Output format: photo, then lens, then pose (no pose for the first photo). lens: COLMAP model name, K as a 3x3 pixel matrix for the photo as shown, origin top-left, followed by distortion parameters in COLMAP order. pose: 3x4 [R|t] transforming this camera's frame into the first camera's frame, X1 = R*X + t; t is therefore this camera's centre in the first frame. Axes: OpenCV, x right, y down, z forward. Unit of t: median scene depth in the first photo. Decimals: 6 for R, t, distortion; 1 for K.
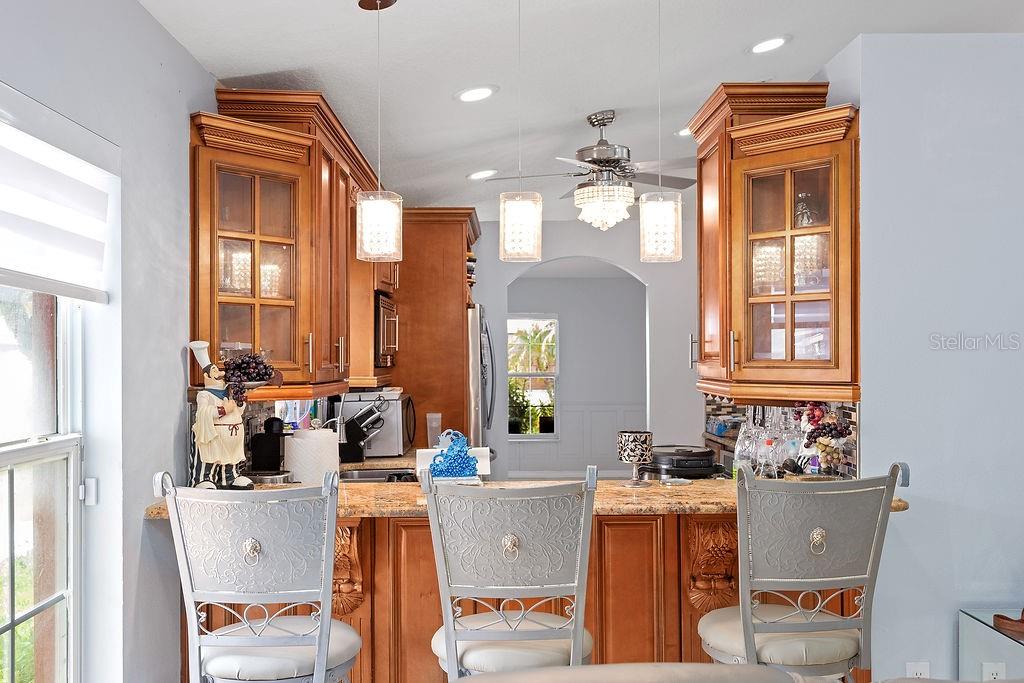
lens RADIAL K [[847.5, 0, 511.8], [0, 847.5, 339.7], [0, 0, 1]] dist [-0.010248, -0.001963]
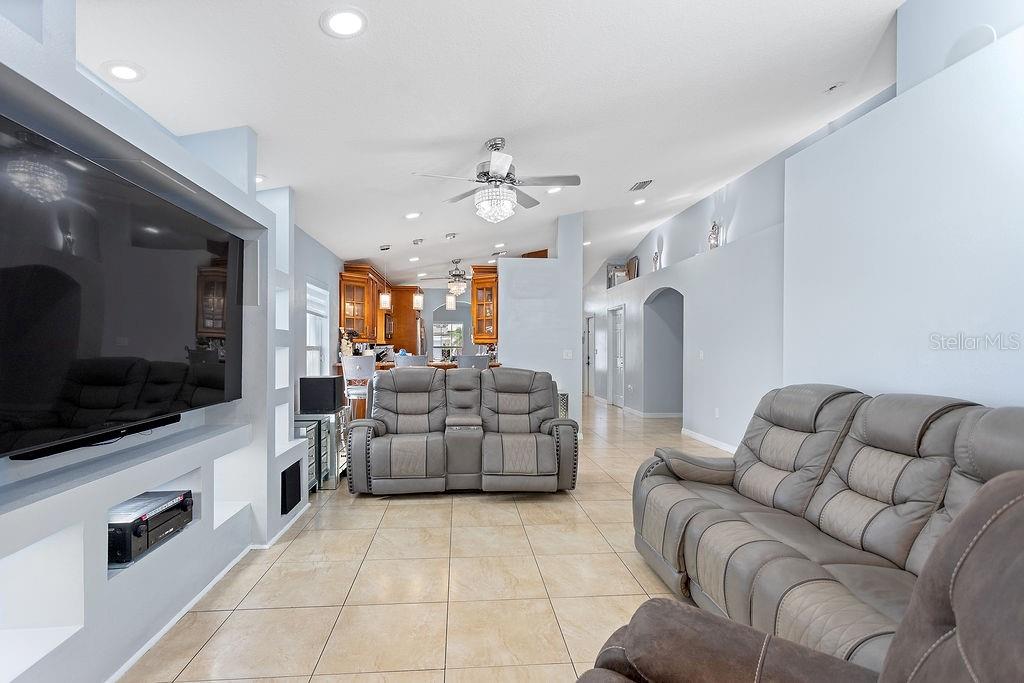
lens RADIAL K [[501.4, 0, 513.3], [0, 501.4, 350.3], [0, 0, 1]] dist [0.001835, 0.000271]
pose [[0.996260, 0.005316, 0.086248, 0.241905], [-0.007531, 0.999650, 0.025378, 0.042741], [-0.086082, -0.025933, 0.995950, -1.419084]]
